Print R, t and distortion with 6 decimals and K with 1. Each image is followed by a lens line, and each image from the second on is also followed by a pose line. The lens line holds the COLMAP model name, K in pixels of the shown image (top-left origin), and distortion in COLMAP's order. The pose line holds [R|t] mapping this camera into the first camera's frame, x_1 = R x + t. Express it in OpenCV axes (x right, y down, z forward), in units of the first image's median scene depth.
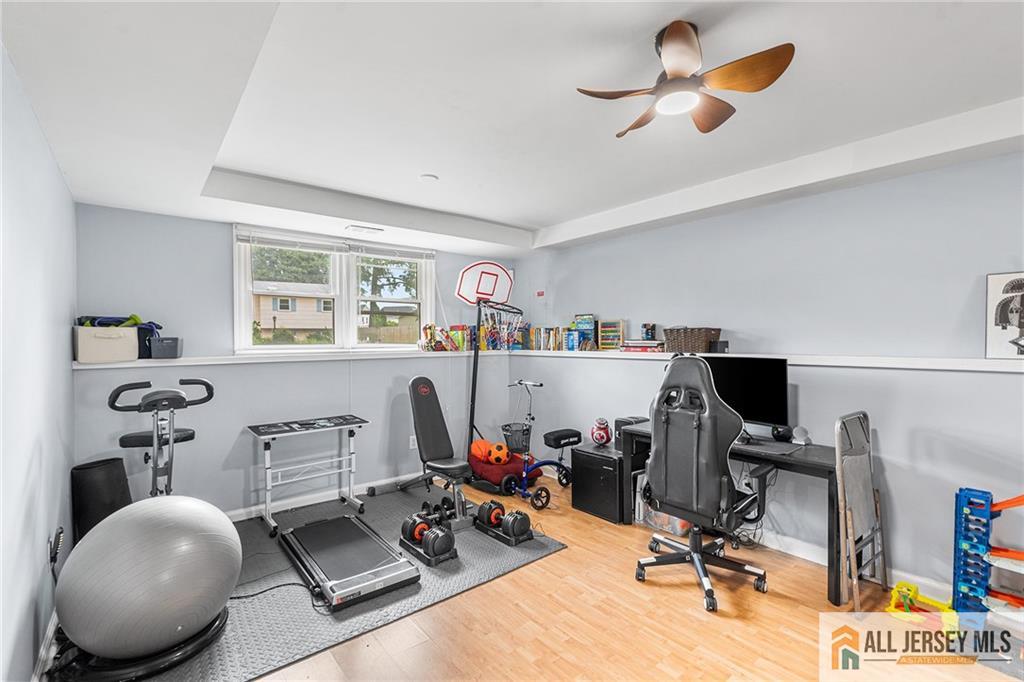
lens RADIAL K [[457.7, 0, 511.5], [0, 457.7, 344.0], [0, 0, 1]] dist [-0.005608, 0.000110]
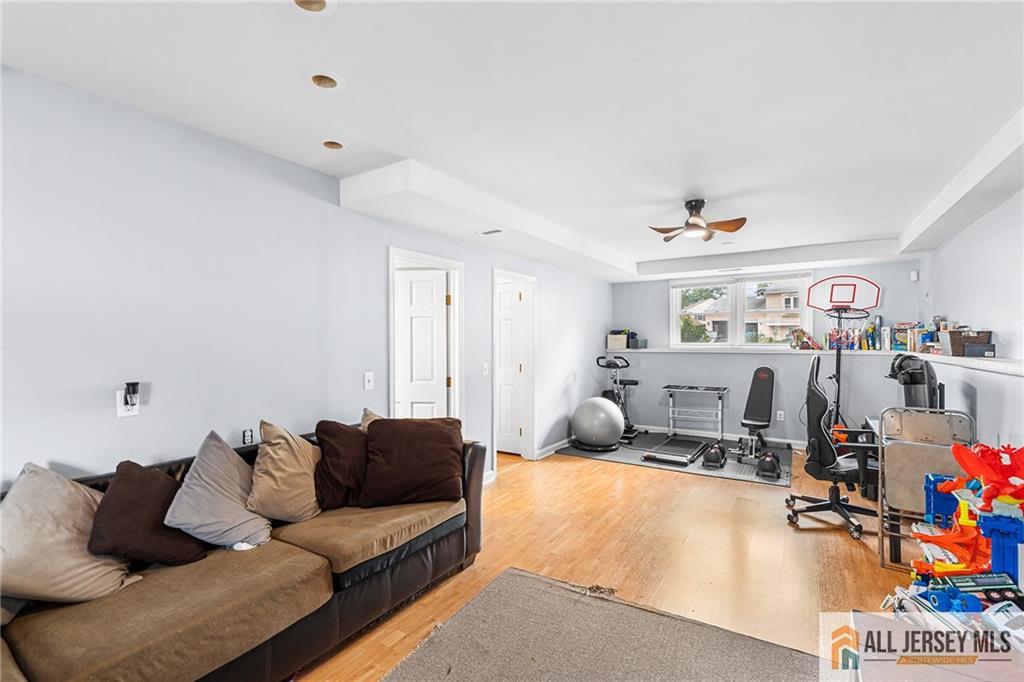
lens RADIAL K [[470.0, 0, 510.1], [0, 470.0, 329.6], [0, 0, 1]] dist [0.000450, 0.000028]
pose [[0.307641, -0.014564, -0.951391, 1.125644], [-0.007201, 0.999819, -0.017634, -0.014722], [0.951475, 0.012276, 0.307480, -0.257973]]
